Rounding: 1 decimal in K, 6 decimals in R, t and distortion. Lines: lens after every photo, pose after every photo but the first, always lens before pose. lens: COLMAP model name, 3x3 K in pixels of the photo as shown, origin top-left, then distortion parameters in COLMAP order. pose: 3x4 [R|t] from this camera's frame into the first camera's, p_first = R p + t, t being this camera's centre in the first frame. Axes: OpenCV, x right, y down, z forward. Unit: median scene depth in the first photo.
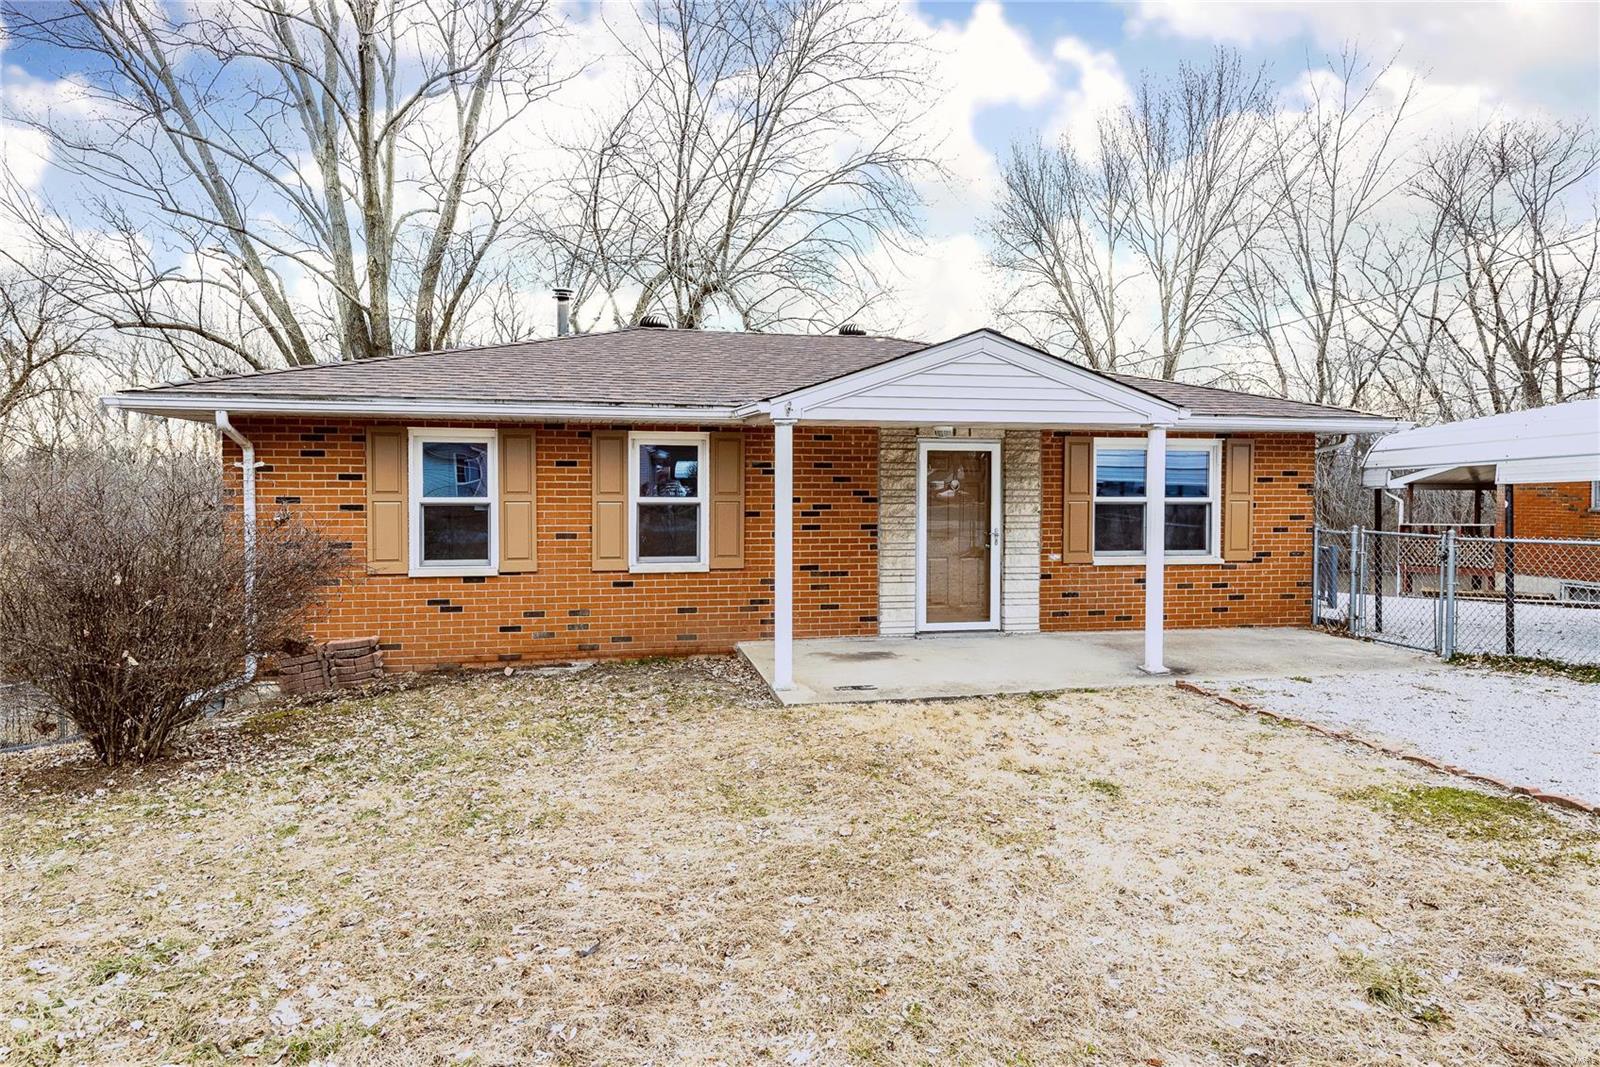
lens RADIAL K [[934.1, 0, 799.2], [0, 934.1, 535.7], [0, 0, 1]] dist [0.027205, -0.004700]
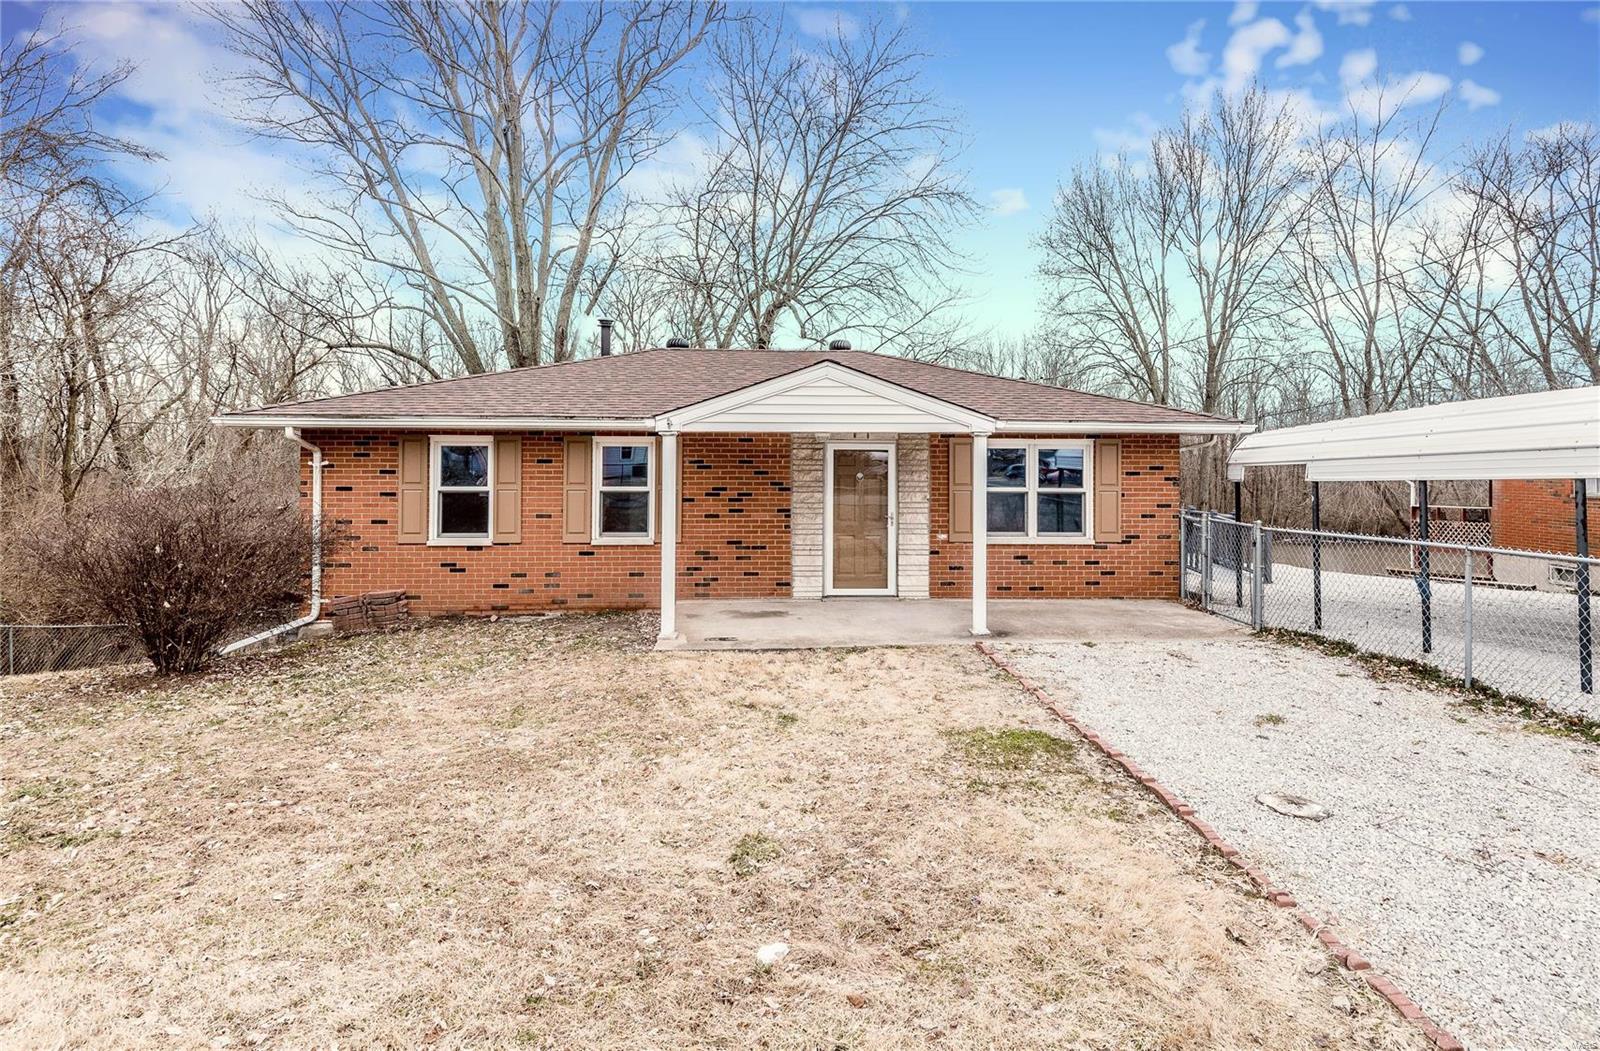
lens RADIAL K [[849.0, 0, 889.9], [0, 849.0, 467.7], [0, 0, 1]] dist [0.026433, -0.012807]
pose [[0.988690, 0.004460, -0.149910, 0.400923], [-0.009786, 0.999346, -0.034811, -0.030019], [0.149656, 0.035884, 0.988087, -0.113028]]
